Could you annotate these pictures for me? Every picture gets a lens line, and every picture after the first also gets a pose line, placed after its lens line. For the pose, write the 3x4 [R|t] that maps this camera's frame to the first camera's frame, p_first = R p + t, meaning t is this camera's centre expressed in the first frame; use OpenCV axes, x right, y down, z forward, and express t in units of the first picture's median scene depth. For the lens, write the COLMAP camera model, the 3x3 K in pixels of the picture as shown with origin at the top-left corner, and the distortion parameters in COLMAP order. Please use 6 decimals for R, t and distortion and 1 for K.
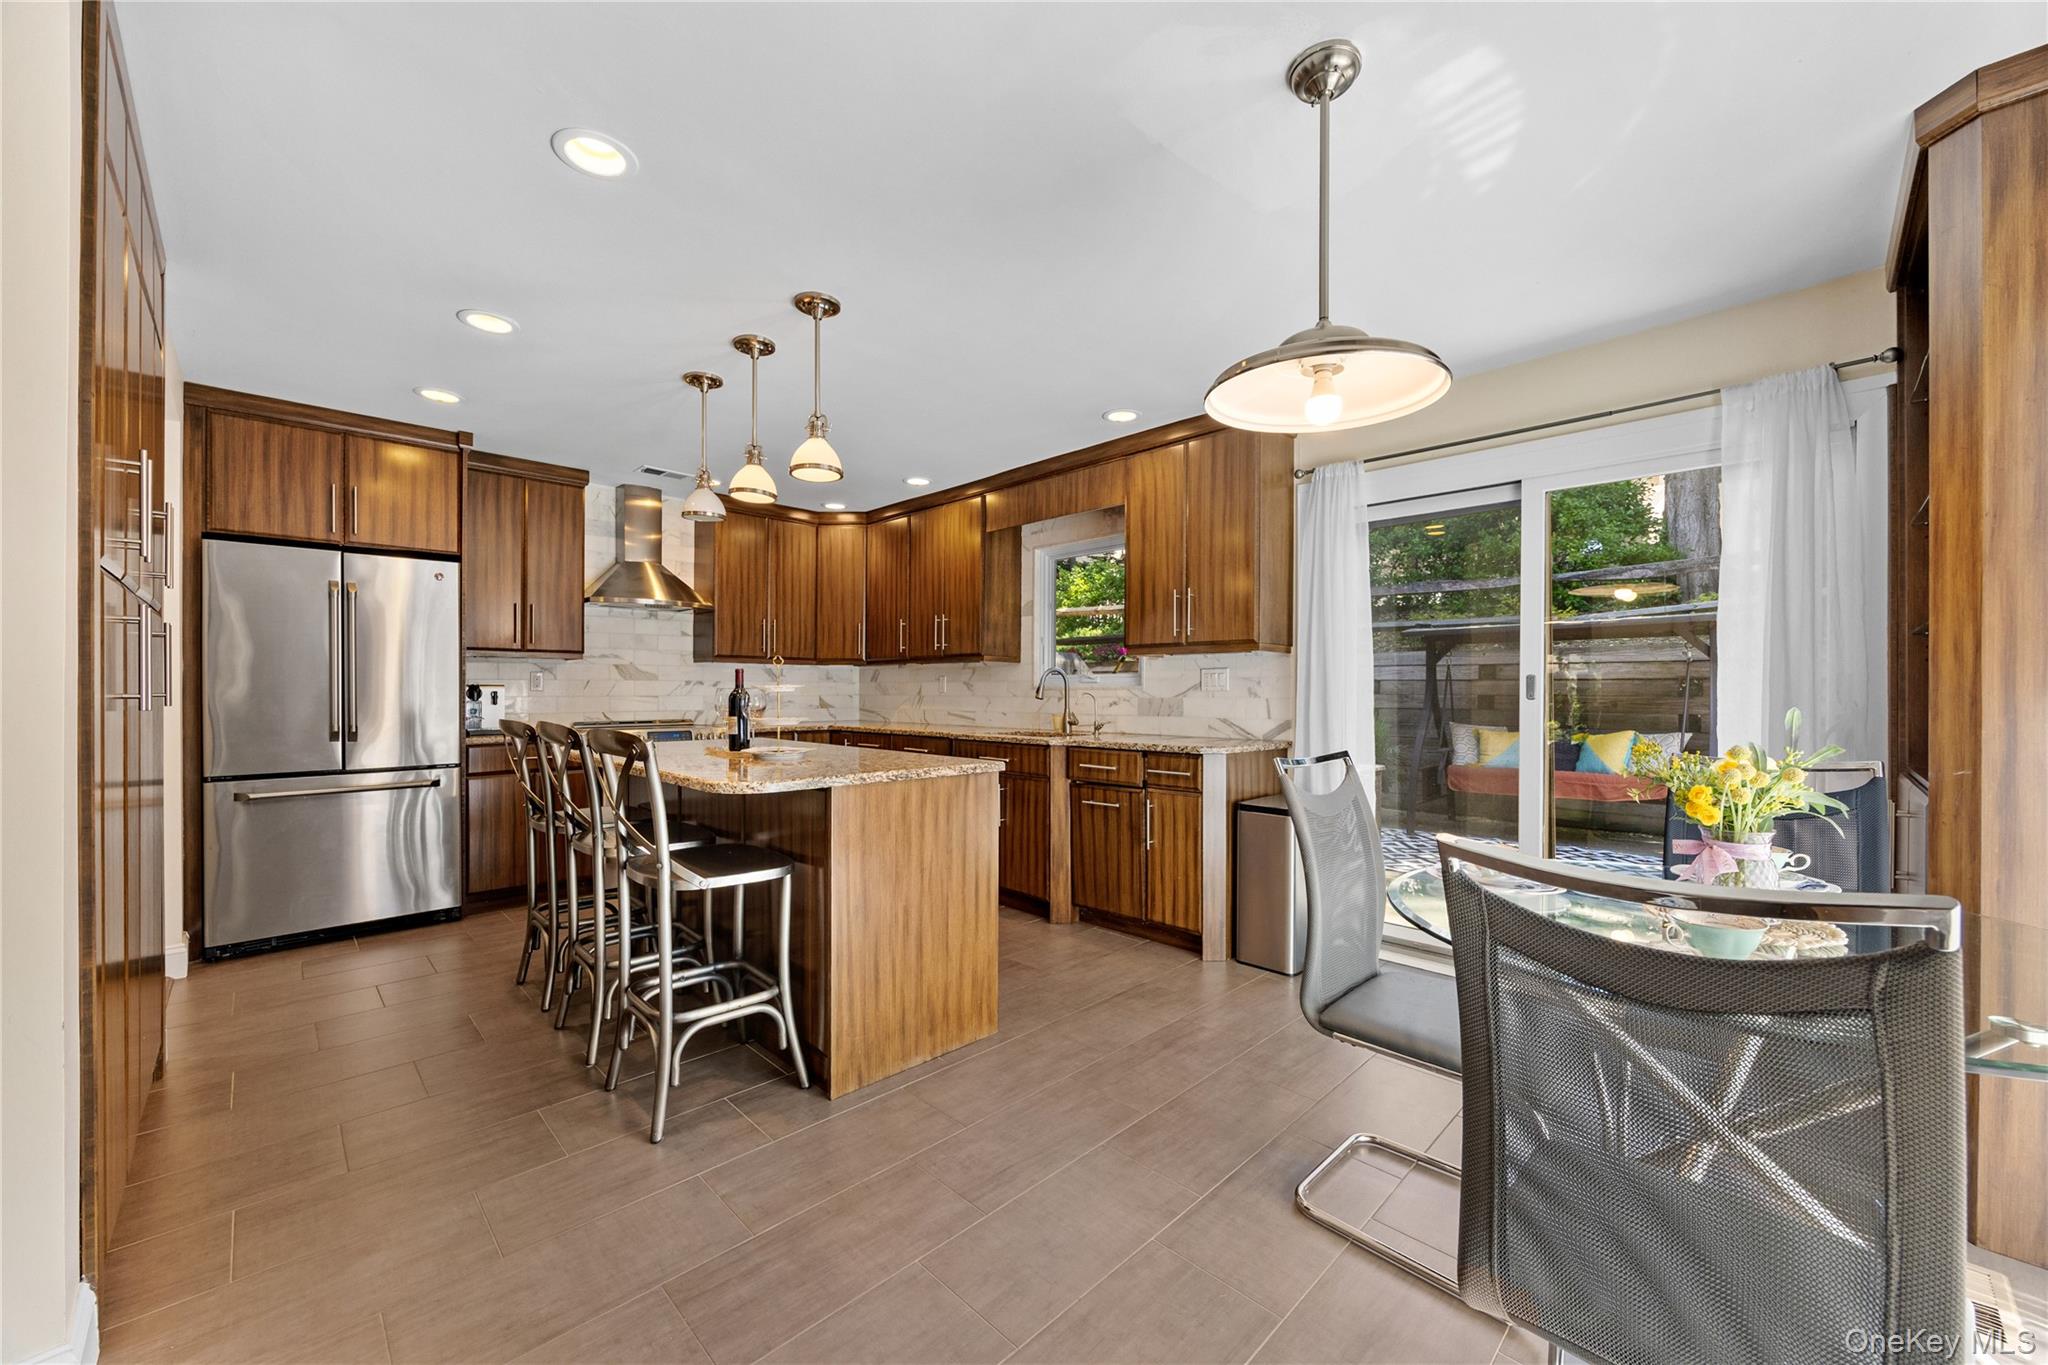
lens RADIAL K [[783.7, 0, 1023.7], [0, 783.7, 689.3], [0, 0, 1]] dist [-0.003762, -0.000399]
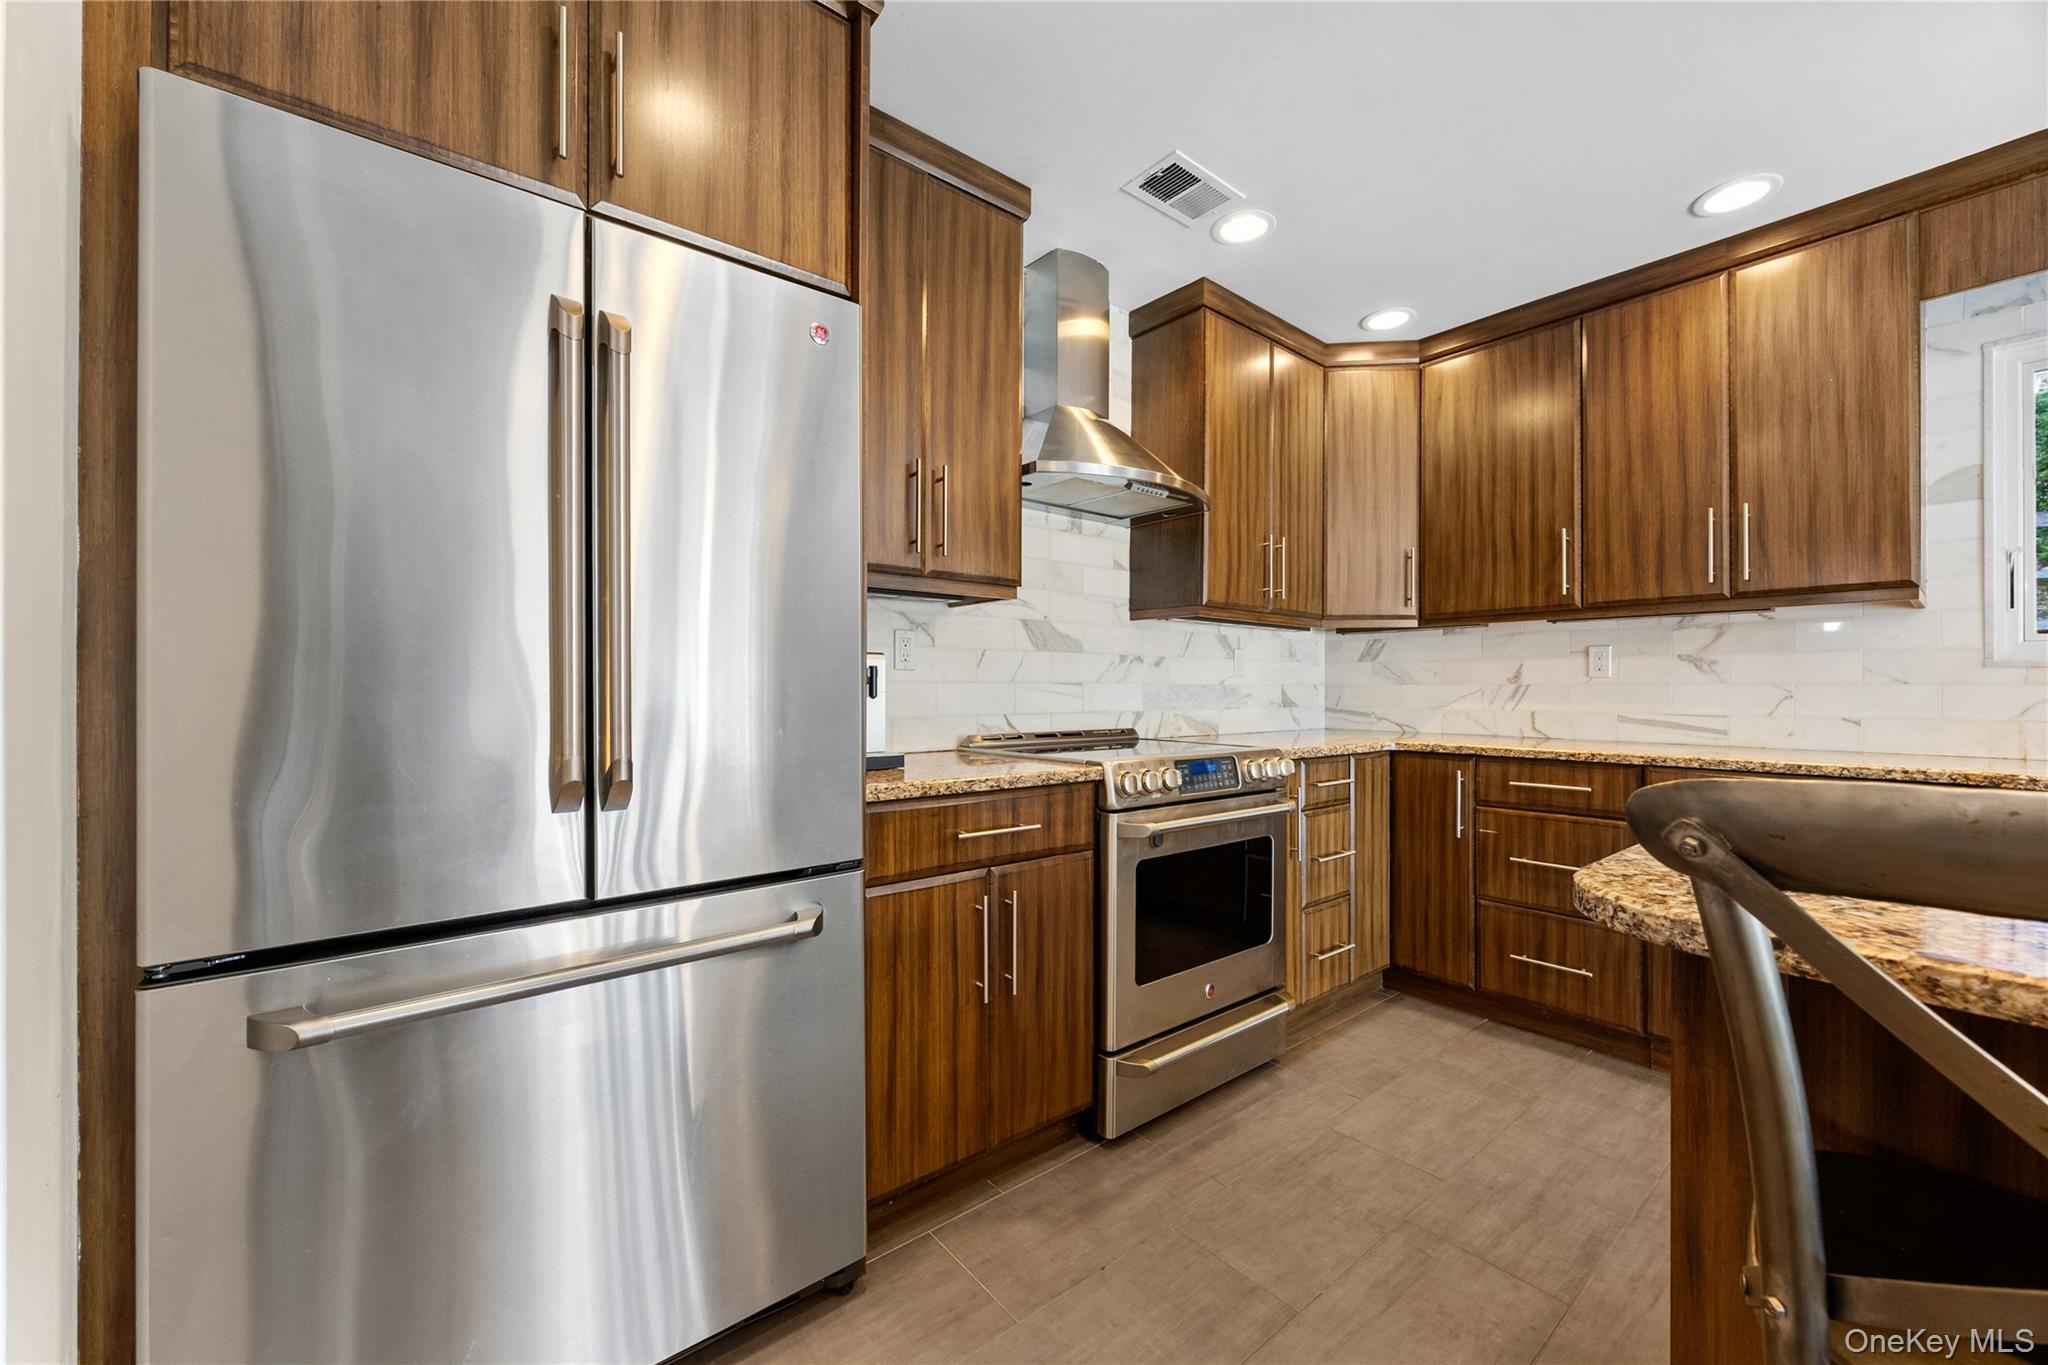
lens RADIAL K [[783.7, 0, 1016.5], [0, 783.7, 685.1], [0, 0, 1]] dist [-0.003762, -0.000399]
pose [[0.995509, -0.000019, -0.094662, -0.478472], [-0.000352, 0.999992, -0.003902, 0.012382], [0.094661, 0.003918, 0.995502, 0.501039]]
